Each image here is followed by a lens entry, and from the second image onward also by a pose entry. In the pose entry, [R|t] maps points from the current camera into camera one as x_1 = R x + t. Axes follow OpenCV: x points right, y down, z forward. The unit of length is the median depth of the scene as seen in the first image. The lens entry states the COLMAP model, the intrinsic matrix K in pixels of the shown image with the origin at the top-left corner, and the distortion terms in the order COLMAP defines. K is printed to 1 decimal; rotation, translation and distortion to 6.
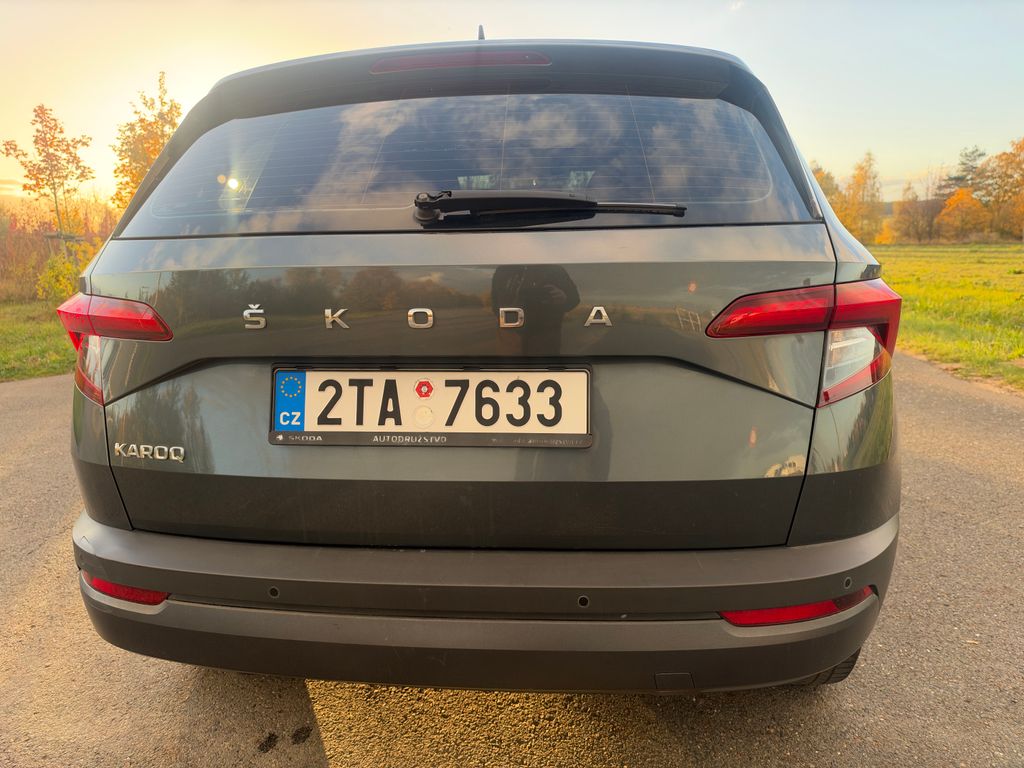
lens RADIAL K [[755.2, 0, 506.9], [0, 755.2, 394.8], [0, 0, 1]] dist [0.010479, 0.007752]
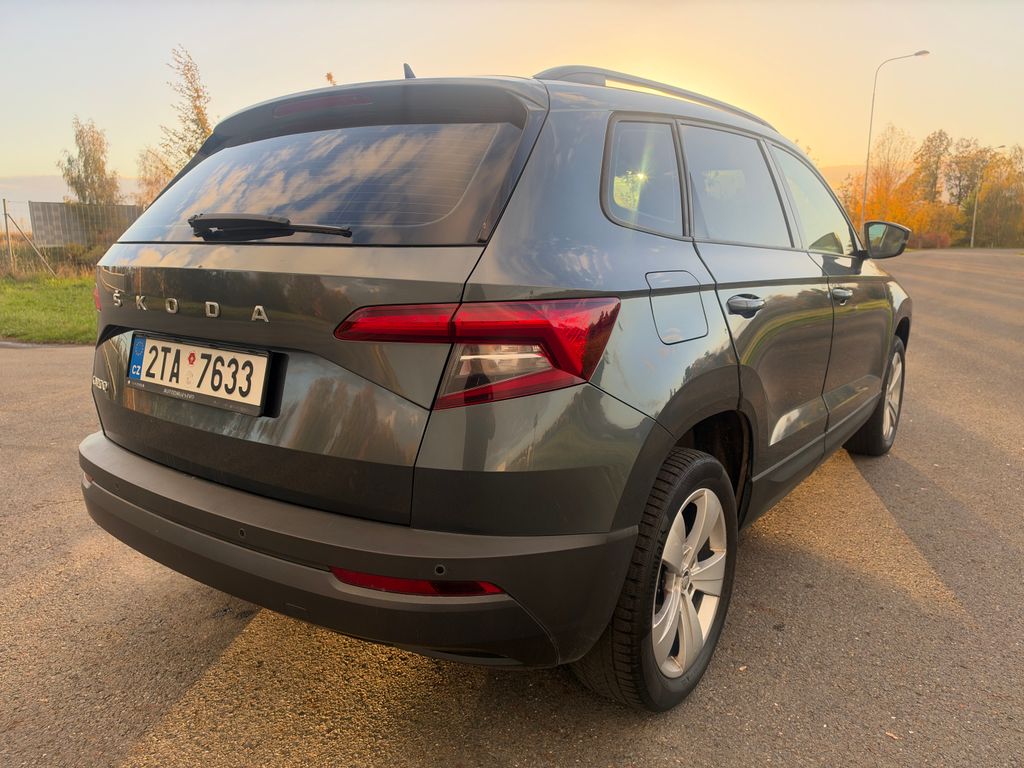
lens RADIAL K [[755.2, 0, 515.3], [0, 755.2, 385.9], [0, 0, 1]] dist [0.010479, 0.007752]
pose [[0.845145, 0.117943, -0.521364, 1.096801], [-0.119255, 0.992374, 0.031179, -0.070798], [0.521065, 0.035825, 0.852765, 0.144749]]
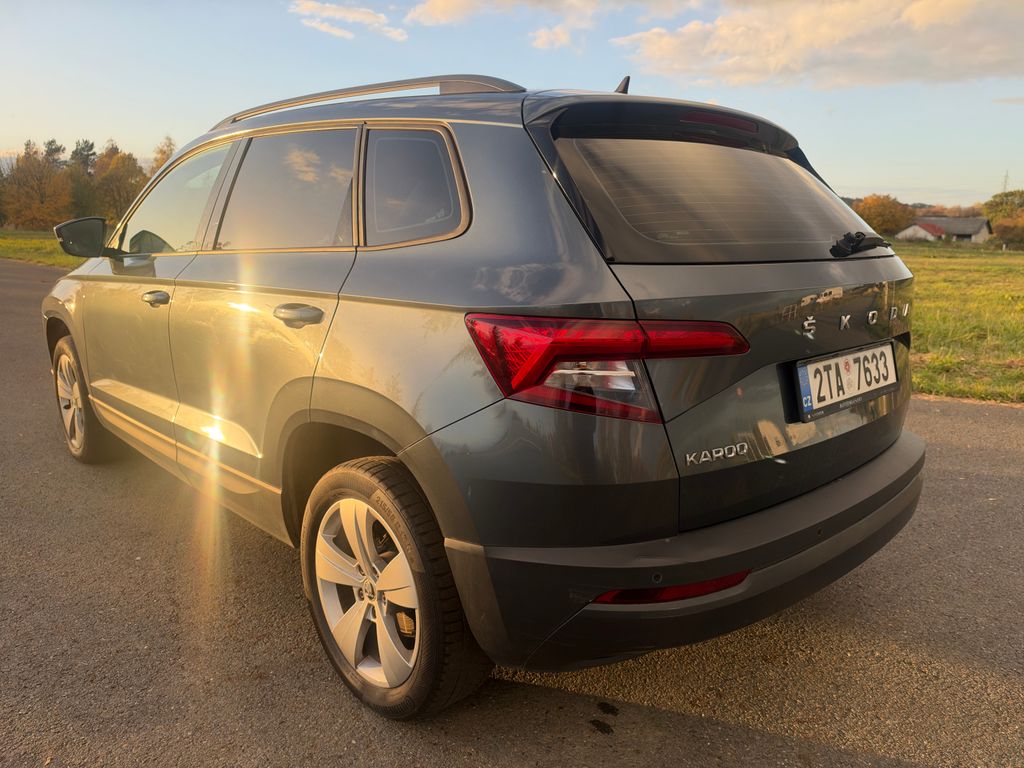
lens RADIAL K [[755.2, 0, 516.6], [0, 755.2, 382.9], [0, 0, 1]] dist [0.010479, 0.007752]
pose [[0.678366, -0.131791, 0.722807, -1.587269], [0.136817, 0.989232, 0.051964, -0.139408], [-0.721873, 0.063641, 0.689093, 0.462220]]
